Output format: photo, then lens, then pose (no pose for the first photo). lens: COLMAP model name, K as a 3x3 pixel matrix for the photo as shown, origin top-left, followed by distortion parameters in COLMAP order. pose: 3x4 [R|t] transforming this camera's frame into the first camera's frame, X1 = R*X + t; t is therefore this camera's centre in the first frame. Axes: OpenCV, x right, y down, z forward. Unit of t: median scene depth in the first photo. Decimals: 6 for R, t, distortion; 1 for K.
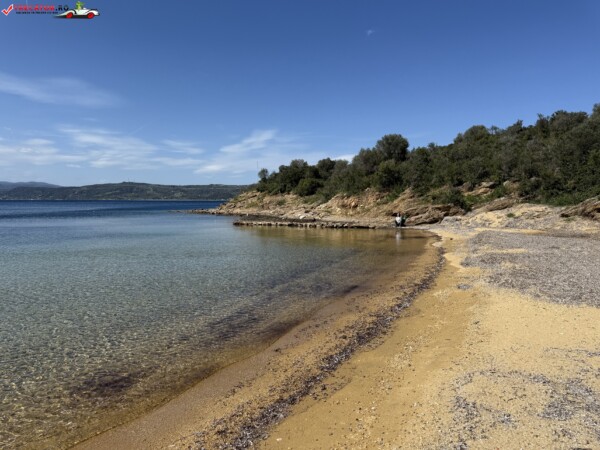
lens RADIAL K [[419.3, 0, 296.7], [0, 419.3, 226.9], [0, 0, 1]] dist [0.110161, -0.162852]
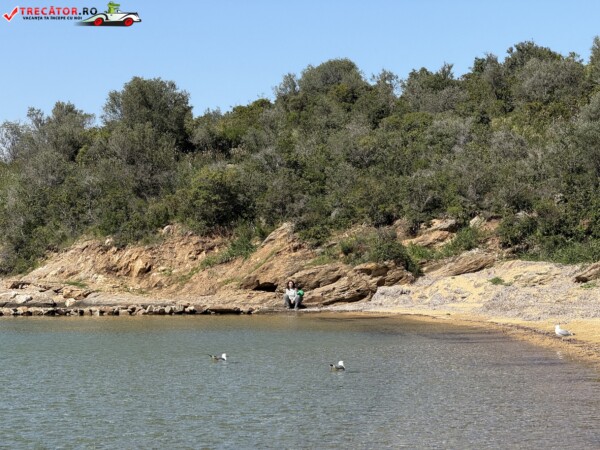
lens RADIAL K [[2093.3, 0, 298.8], [0, 2093.3, 225.3], [0, 0, 1]] dist [0.204114, 0.963254]
pose [[0.882491, 0.003428, 0.470316, -0.810214], [0.034424, 0.996821, -0.071858, 0.070263], [-0.469067, 0.079604, 0.879568, -1.031345]]
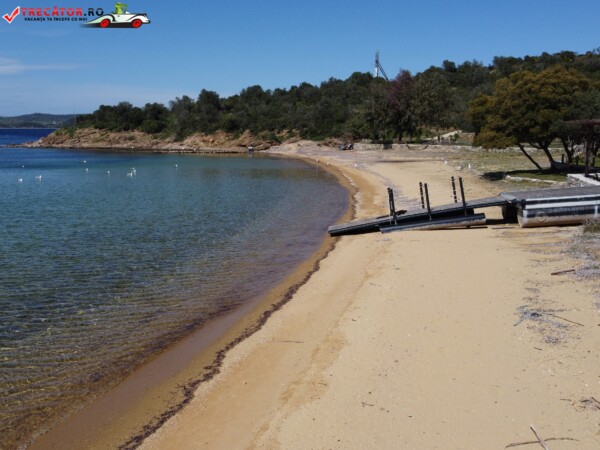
lens RADIAL K [[601.3, 0, 298.2], [0, 601.3, 225.0], [0, 0, 1]] dist [0.004709, -0.039593]
pose [[0.825083, -0.085389, 0.558522, -1.108772], [0.031265, 0.993900, 0.105763, 0.047124], [-0.564146, -0.069801, 0.822719, -1.397227]]
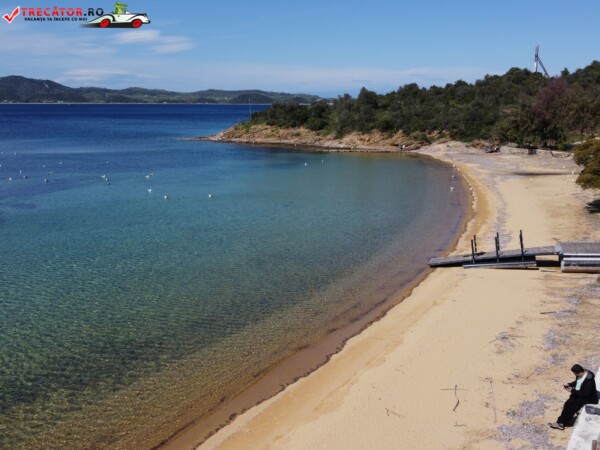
lens RADIAL K [[601.3, 0, 298.2], [0, 601.3, 225.0], [0, 0, 1]] dist [0.004709, -0.039593]
pose [[0.943709, -0.063317, 0.324661, -1.216563], [0.018305, 0.990001, 0.139868, -0.063124], [-0.330271, -0.126052, 0.935432, -1.676808]]
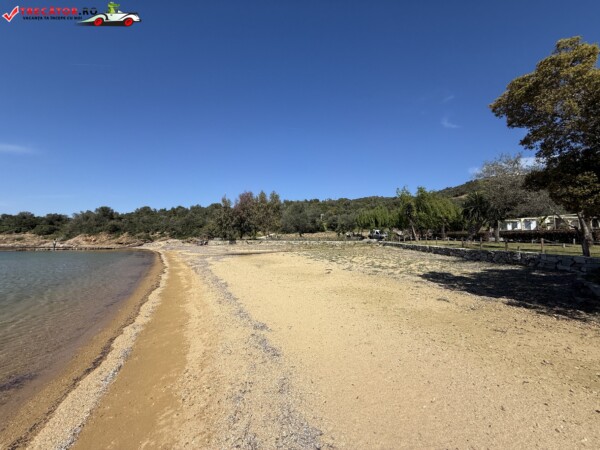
lens RADIAL K [[237.7, 0, 299.5], [0, 237.7, 224.2], [0, 0, 1]] dist [-0.001338, 0.000001]
pose [[0.513960, 0.051863, 0.856245, -0.442426], [0.051380, 0.994517, -0.091079, 0.041425], [-0.856274, 0.090805, 0.508477, -0.655436]]
